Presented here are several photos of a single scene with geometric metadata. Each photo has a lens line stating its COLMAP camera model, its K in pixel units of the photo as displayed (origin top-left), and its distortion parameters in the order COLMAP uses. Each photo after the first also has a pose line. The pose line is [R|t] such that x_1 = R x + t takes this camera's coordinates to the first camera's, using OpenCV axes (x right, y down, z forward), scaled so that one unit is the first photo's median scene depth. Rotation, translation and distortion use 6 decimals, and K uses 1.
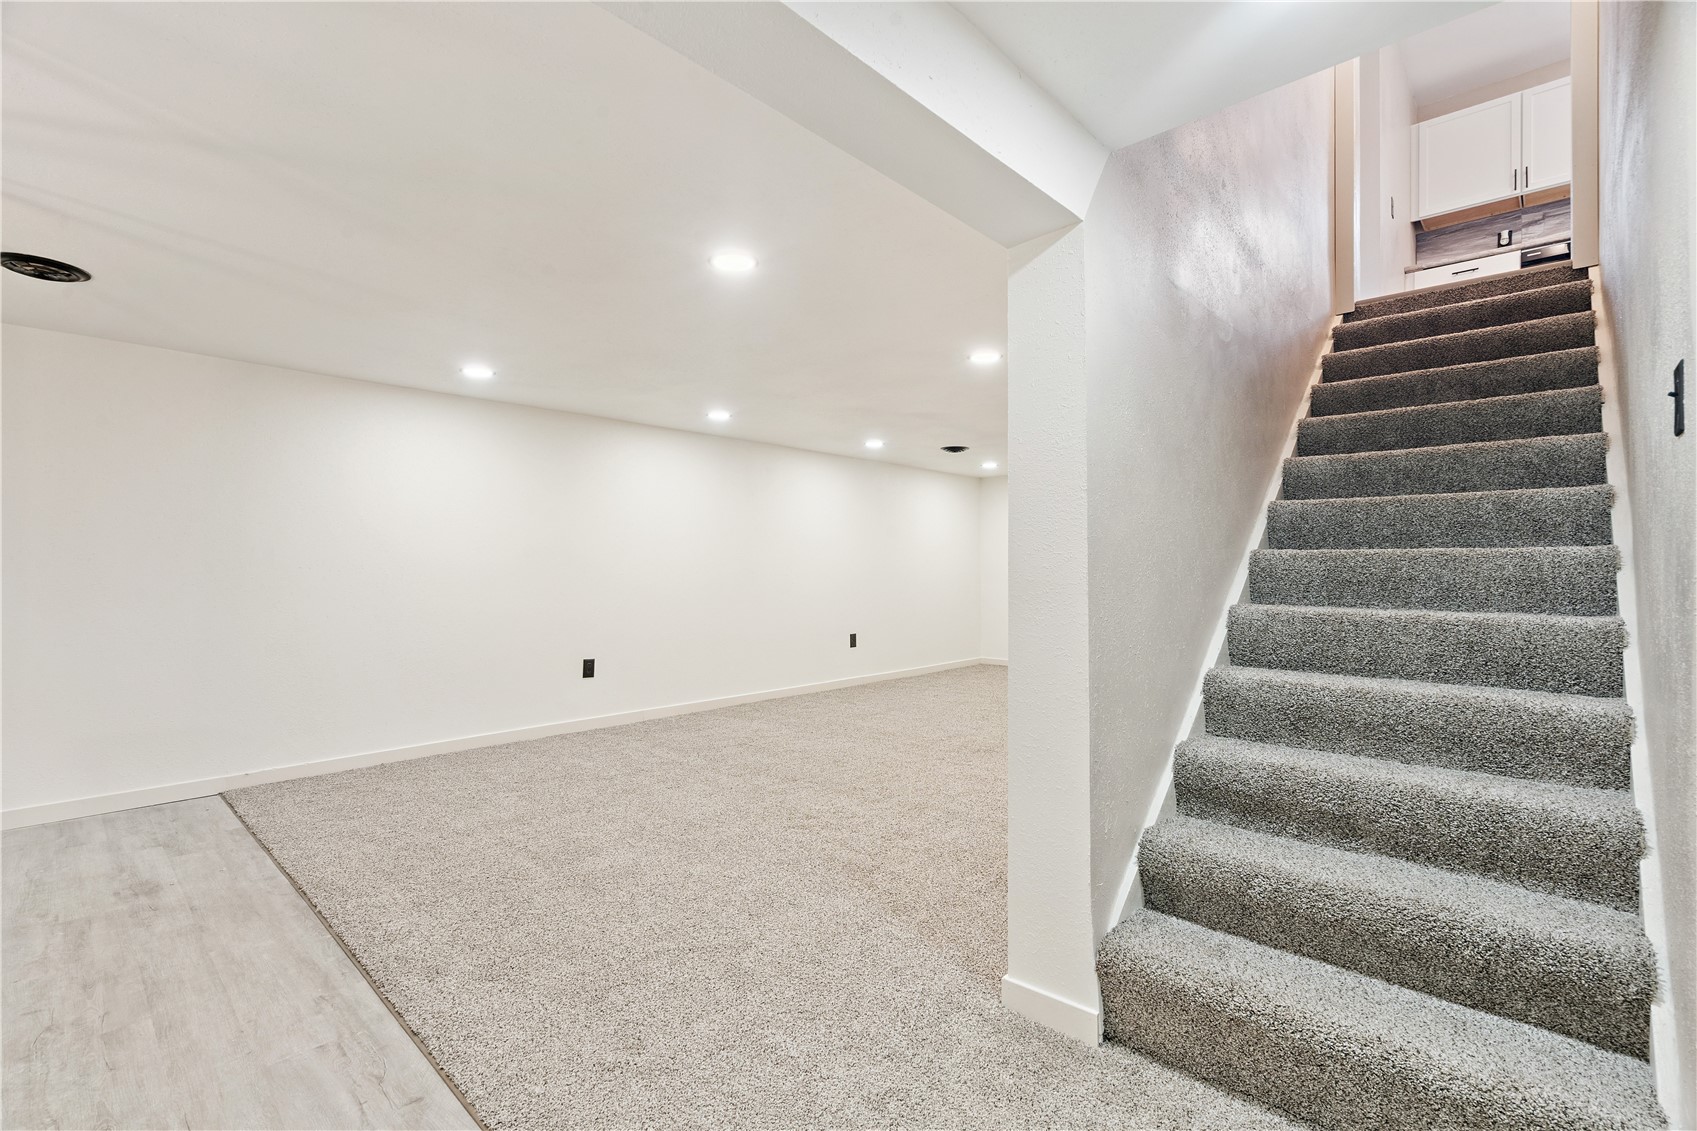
lens RADIAL K [[763.8, 0, 838.9], [0, 763.8, 554.1], [0, 0, 1]] dist [-0.005116, 0.000561]
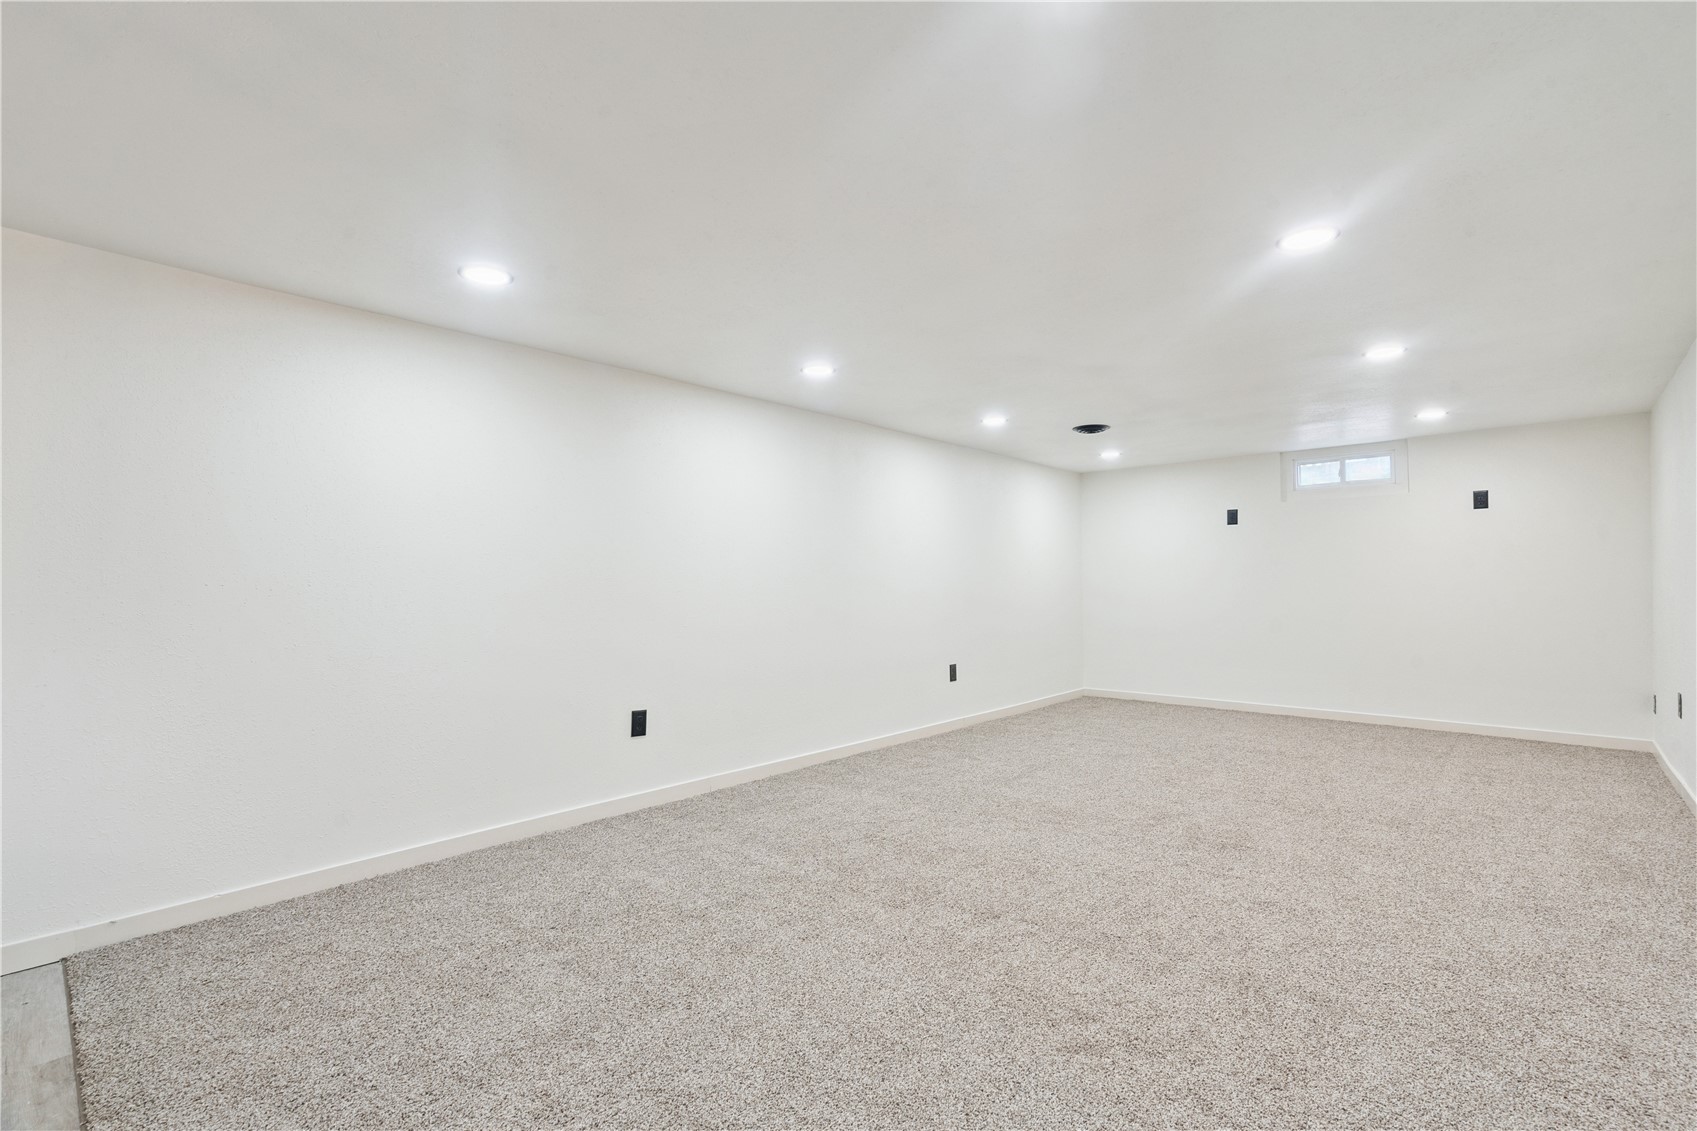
lens RADIAL K [[763.8, 0, 844.9], [0, 763.8, 570.3], [0, 0, 1]] dist [-0.005116, 0.000561]
pose [[0.999901, -0.006769, 0.012313, -0.142626], [0.006756, 0.999977, 0.001097, 0.006499], [-0.012320, -0.001014, 0.999924, 0.281294]]
